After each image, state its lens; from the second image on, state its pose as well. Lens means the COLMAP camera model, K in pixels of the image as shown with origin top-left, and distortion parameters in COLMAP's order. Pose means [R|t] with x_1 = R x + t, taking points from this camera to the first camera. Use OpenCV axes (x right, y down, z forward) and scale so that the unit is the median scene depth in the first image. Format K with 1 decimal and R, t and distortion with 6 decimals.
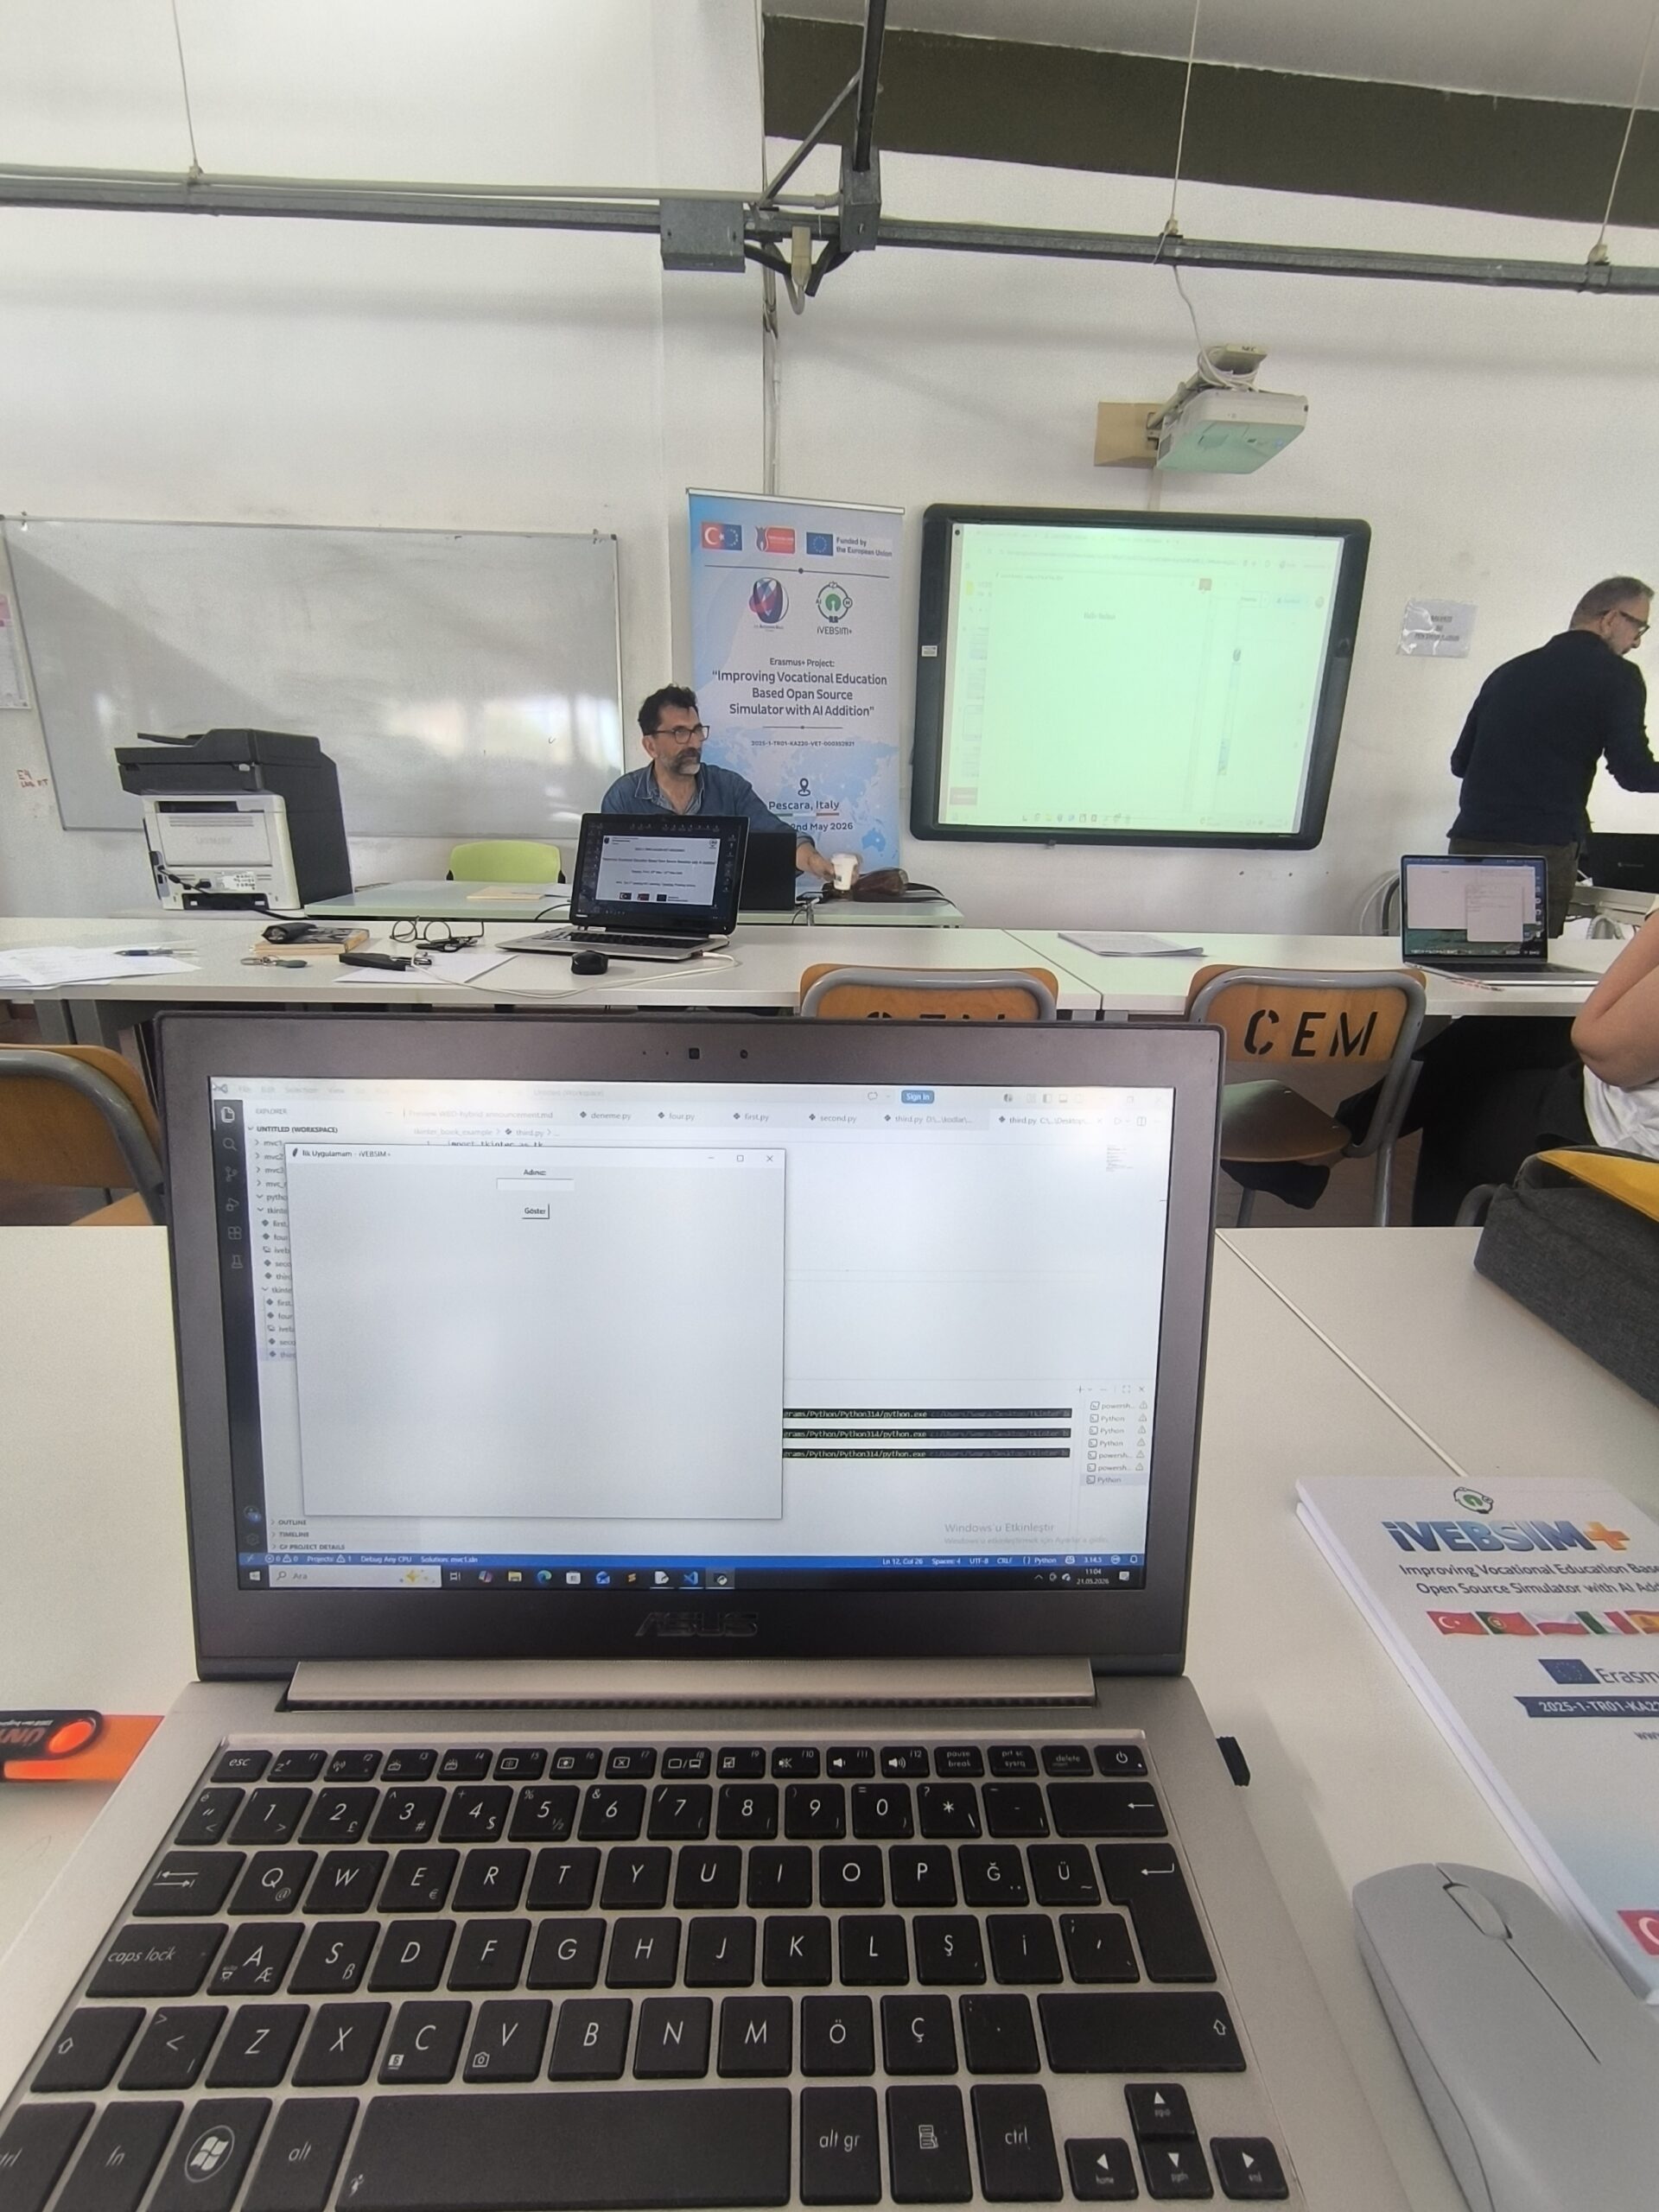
lens RADIAL K [[966.5, 0, 819.7], [0, 966.5, 1140.0], [0, 0, 1]] dist [-0.047303, 0.035371]
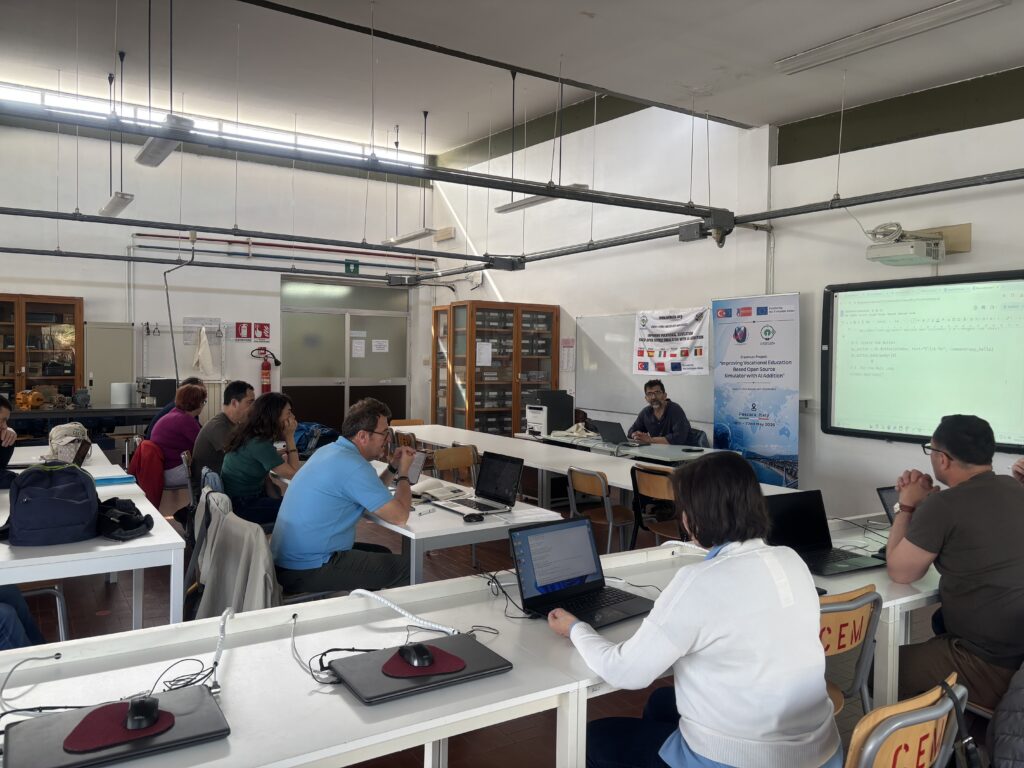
lens RADIAL K [[782.7, 0, 499.6], [0, 782.7, 379.3], [0, 0, 1]] dist [0.005841, 0.000909]
pose [[0.493198, 0.017729, -0.869736, 1.349166], [-0.283407, 0.948522, -0.141375, 0.002928], [0.822457, 0.316215, 0.472833, -0.407431]]
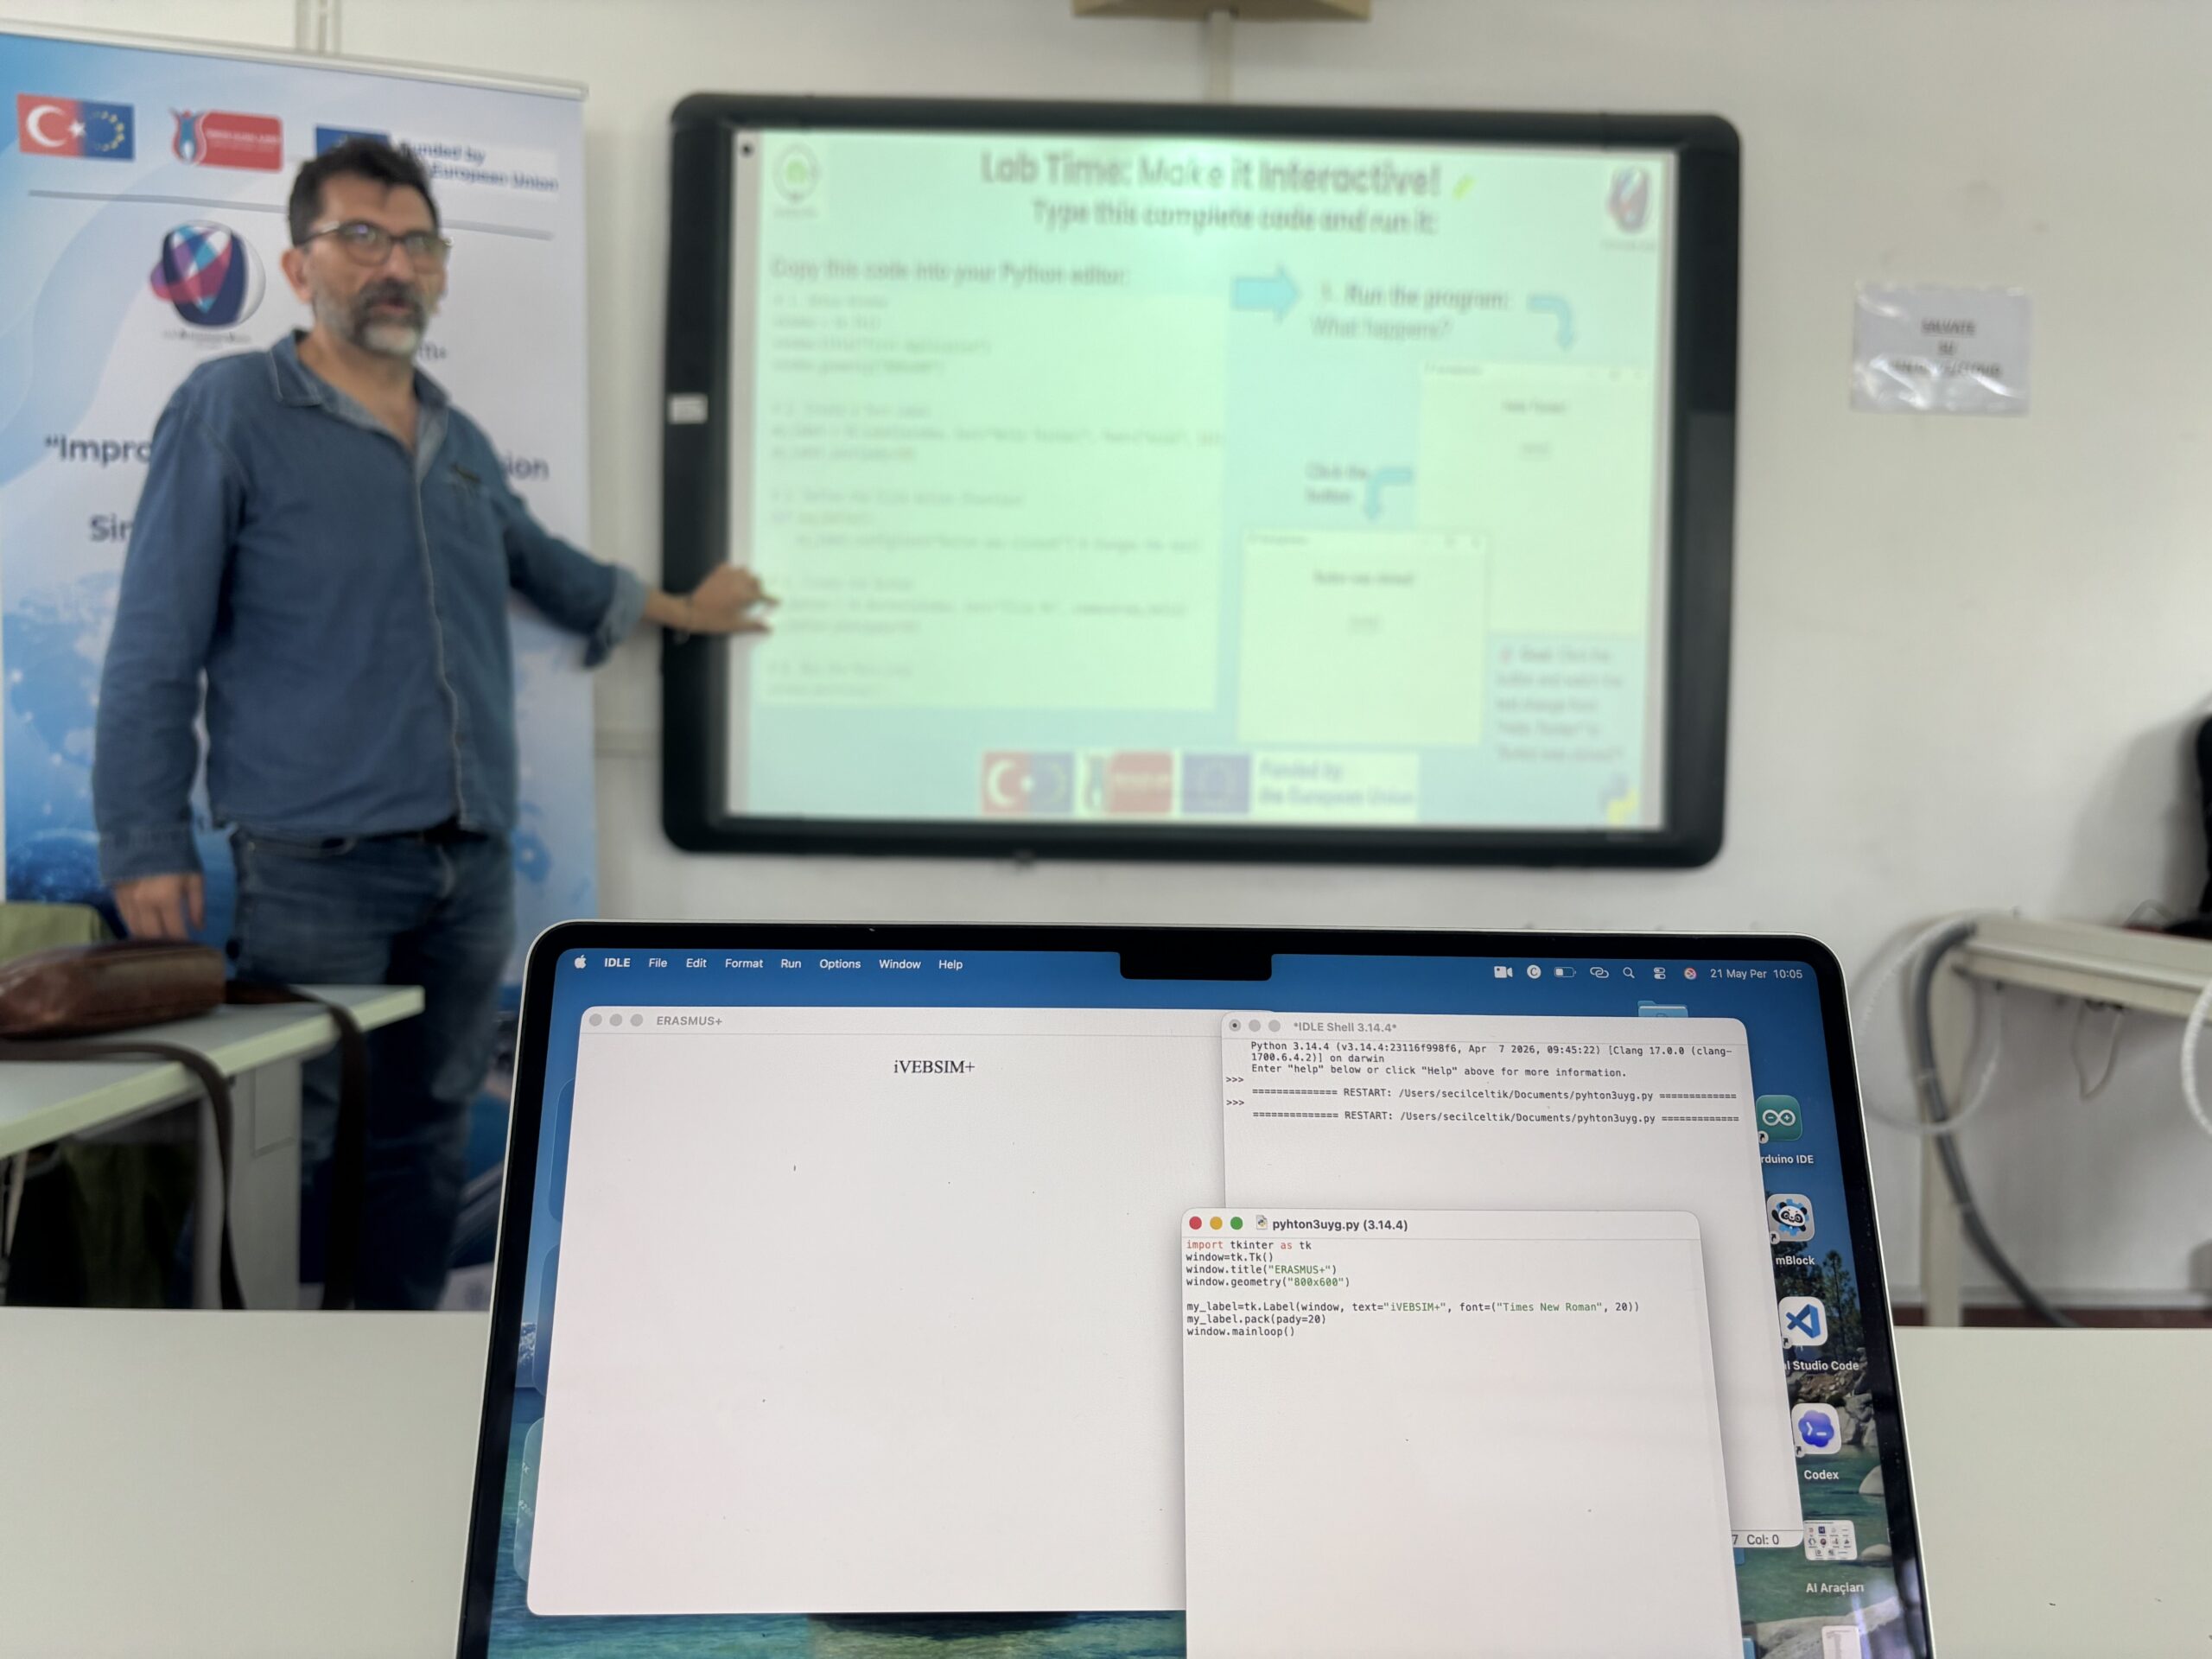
lens RADIAL K [[1690.7, 0, 1079.2], [0, 1690.7, 819.3], [0, 0, 1]] dist [0.005841, 0.000909]
pose [[0.999862, 0.001197, -0.016561, 0.311553], [-0.006270, 0.950771, -0.309829, -0.131122], [0.015374, 0.309891, 0.950648, 0.396211]]
